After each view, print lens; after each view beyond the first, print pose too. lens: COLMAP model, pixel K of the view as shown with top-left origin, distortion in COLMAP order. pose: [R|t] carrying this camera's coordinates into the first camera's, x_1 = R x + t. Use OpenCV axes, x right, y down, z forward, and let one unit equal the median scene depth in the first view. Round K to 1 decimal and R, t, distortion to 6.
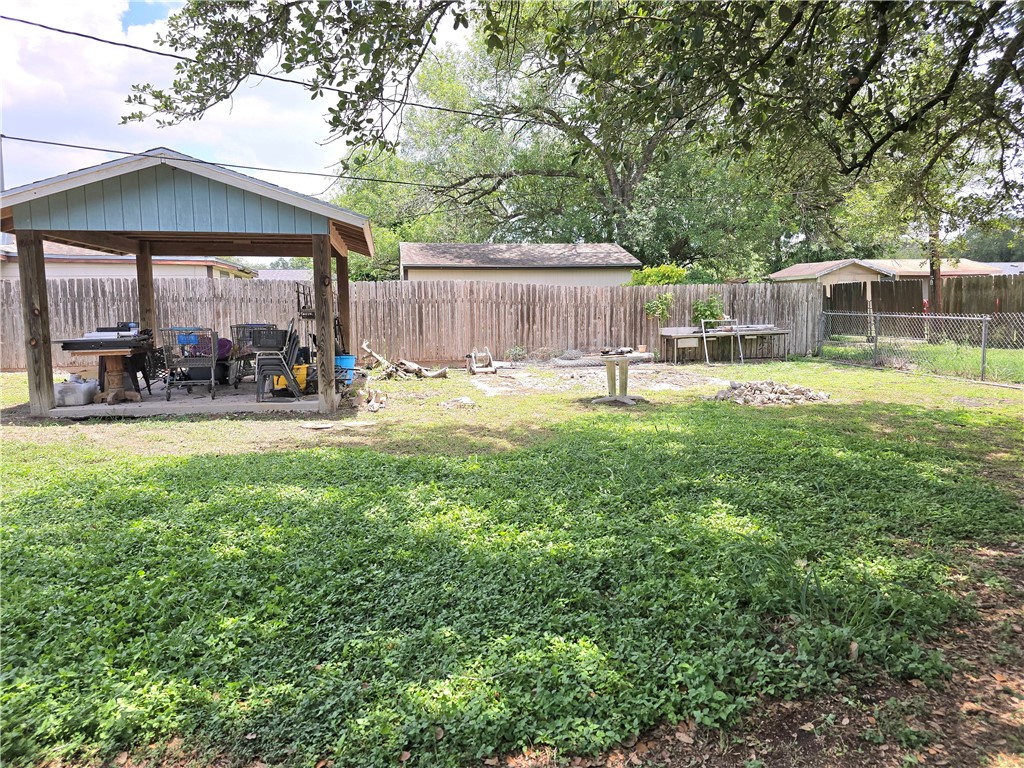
lens RADIAL K [[691.4, 0, 504.7], [0, 691.4, 386.1], [0, 0, 1]] dist [0.041580, -0.029617]
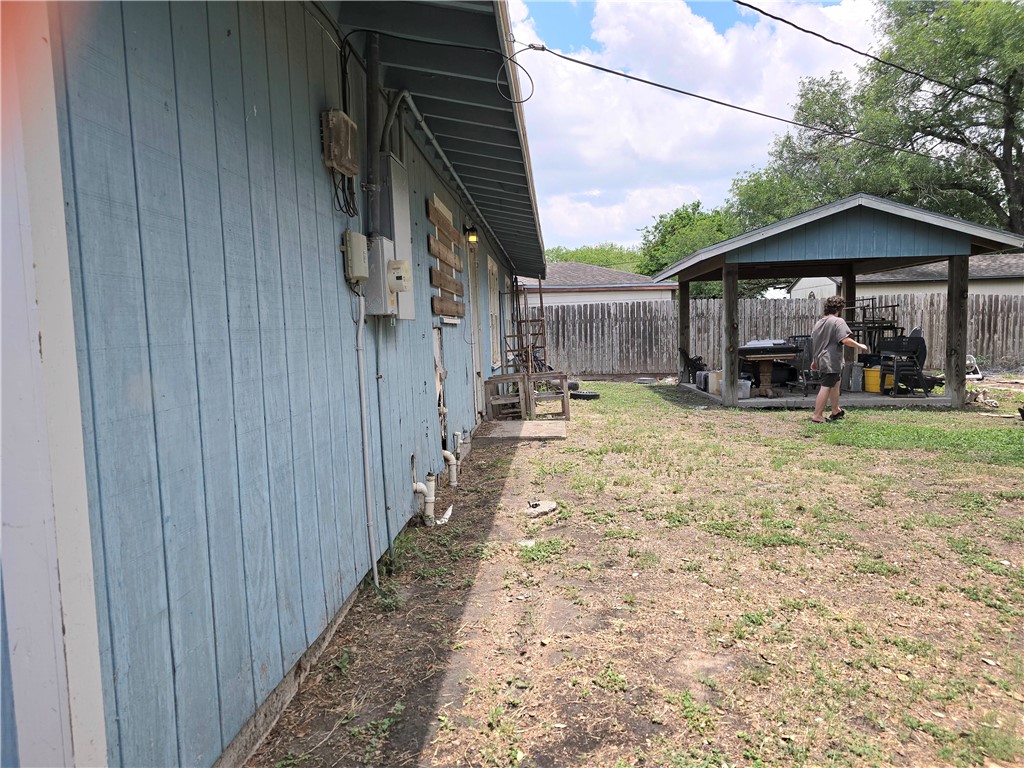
lens RADIAL K [[691.4, 0, 504.2], [0, 691.4, 395.4], [0, 0, 1]] dist [0.041580, -0.029617]
pose [[0.971551, 0.002084, -0.236823, -0.430155], [-0.007097, 0.999768, -0.020315, 0.029329], [0.236725, 0.021418, 0.971340, -0.186571]]
